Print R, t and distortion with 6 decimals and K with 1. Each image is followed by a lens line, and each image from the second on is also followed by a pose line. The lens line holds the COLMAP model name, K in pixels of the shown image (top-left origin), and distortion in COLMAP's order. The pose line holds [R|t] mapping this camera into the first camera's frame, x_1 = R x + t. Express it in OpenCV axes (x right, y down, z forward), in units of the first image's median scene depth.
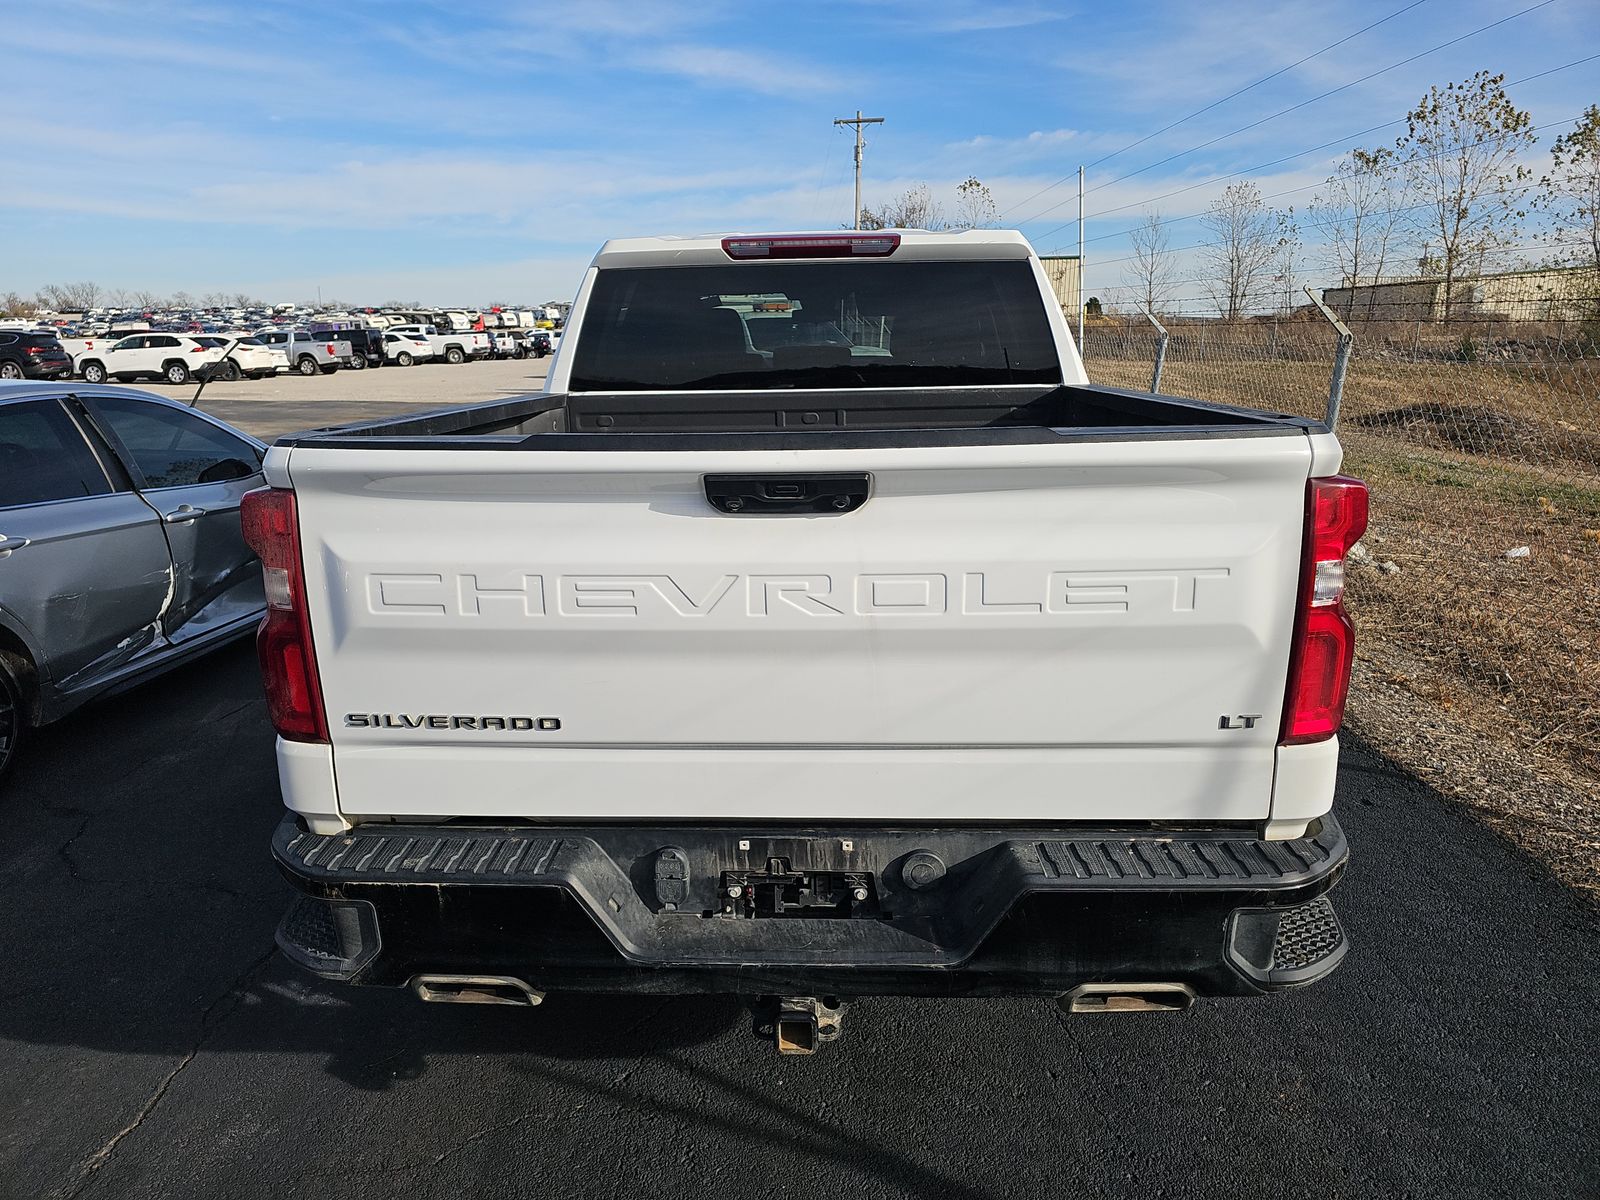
lens RADIAL K [[1090.9, 0, 800.0], [0, 1090.9, 600.0], [0, 0, 1]] dist [0.025325, -0.004004]
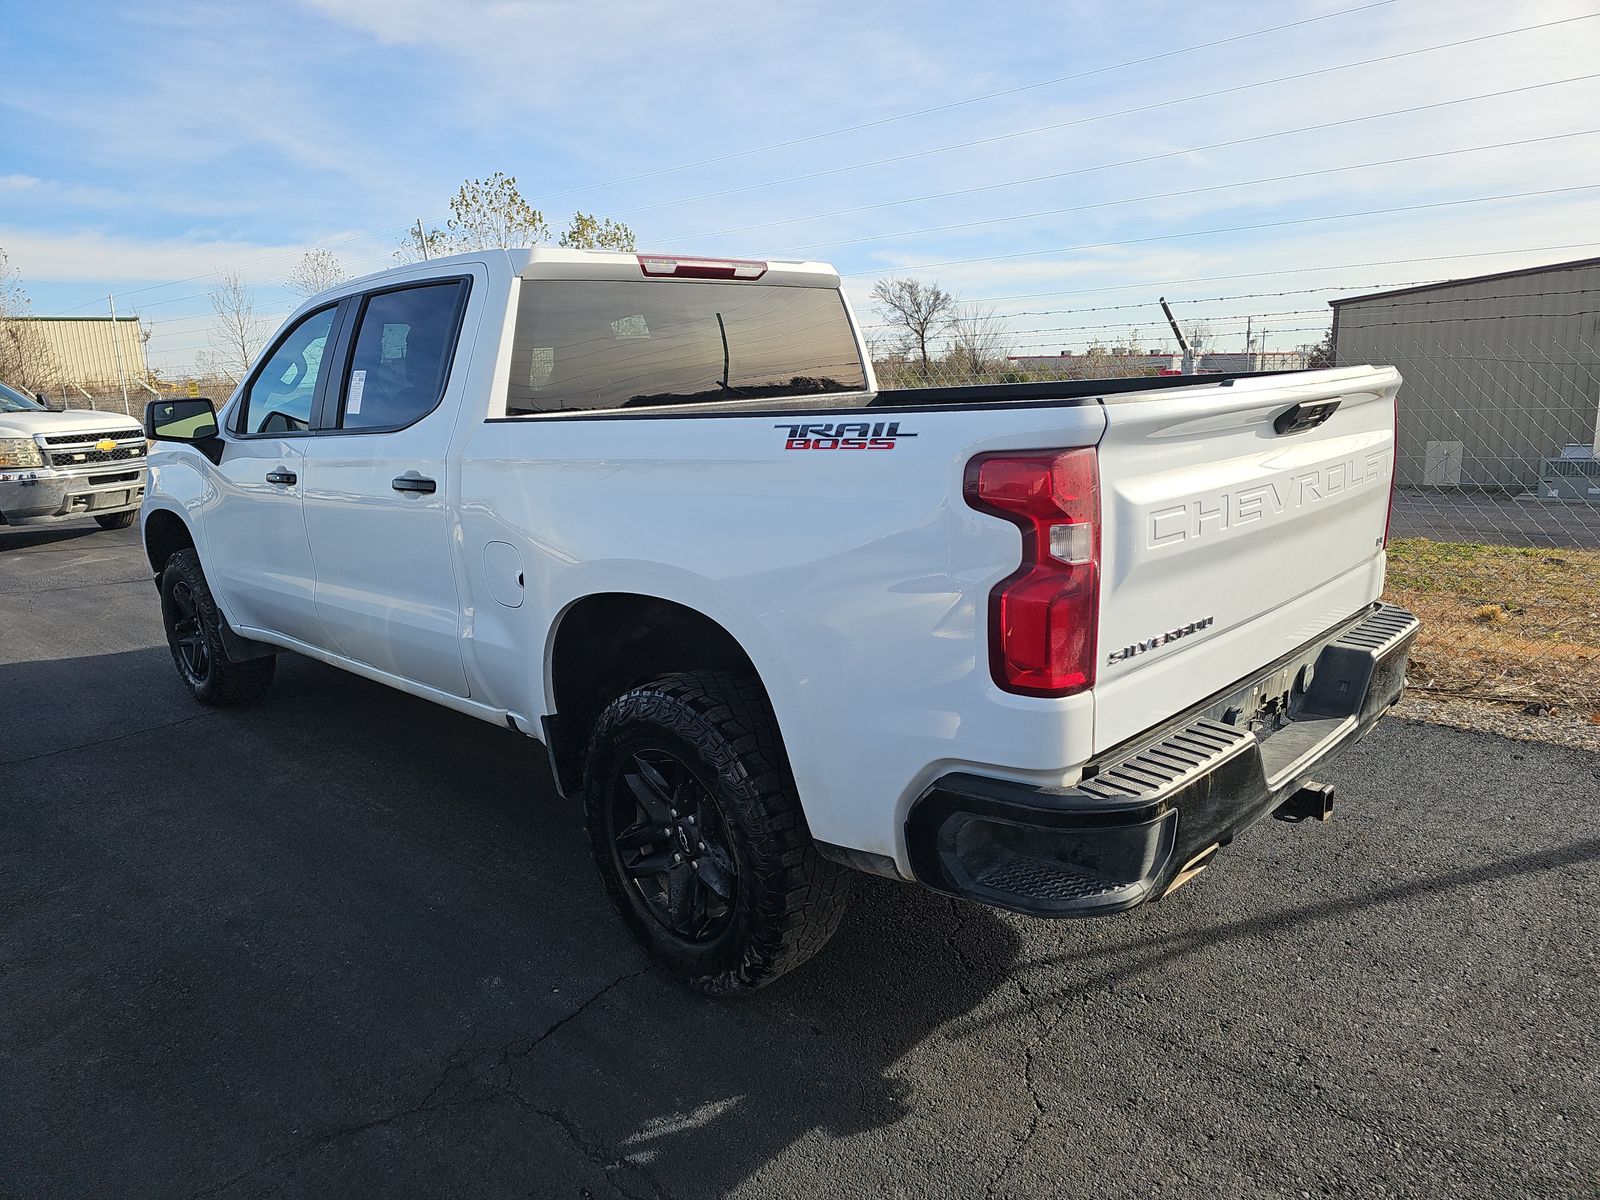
lens RADIAL K [[1072.3, 0, 800.0], [0, 1072.3, 600.0], [0, 0, 1]] dist [0.036848, -0.001244]
pose [[0.664124, -0.175365, 0.726764, -0.740041], [0.216879, 0.975490, 0.037196, -0.028402], [-0.715474, 0.132918, 0.685879, 0.262734]]
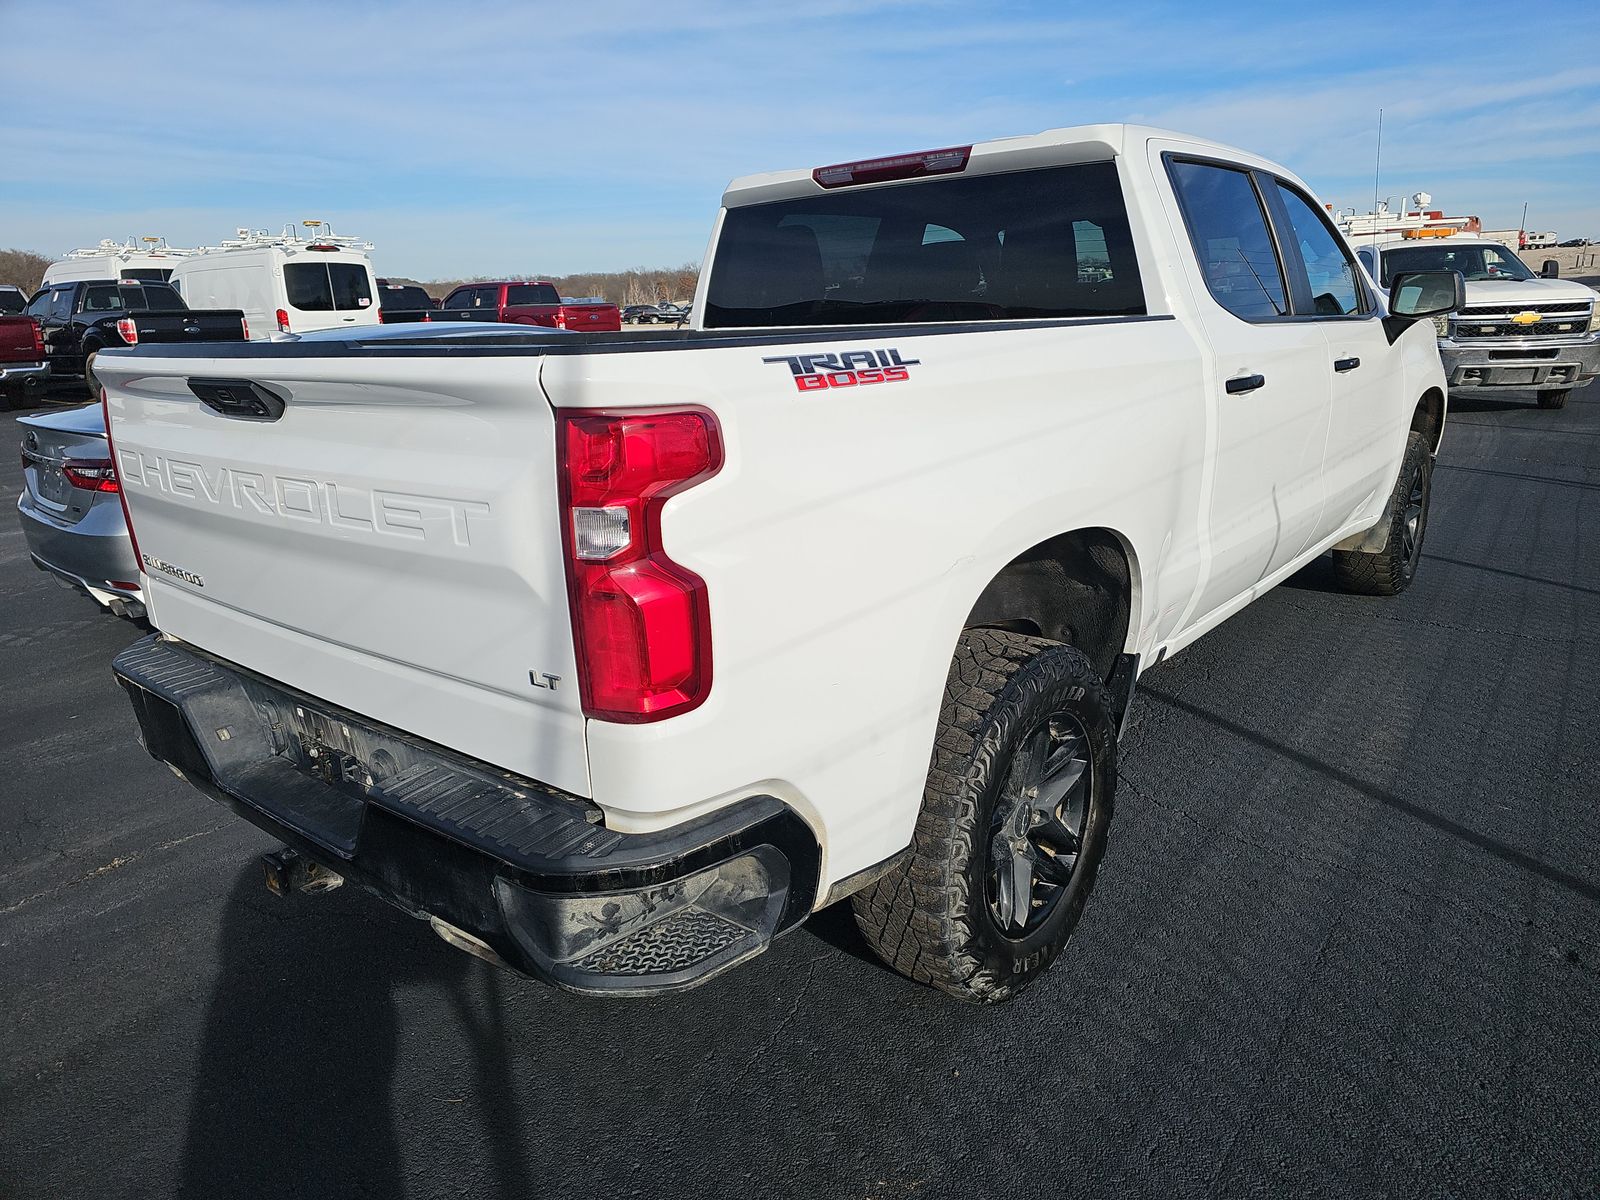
lens RADIAL K [[1109.7, 0, 800.0], [0, 1109.7, 600.0], [0, 0, 1]] dist [0.000457, -0.001253]
pose [[0.785090, 0.142670, -0.602727, 0.571999], [-0.119592, 0.989715, 0.078497, -0.025761], [0.607727, 0.010454, 0.794077, 0.212376]]
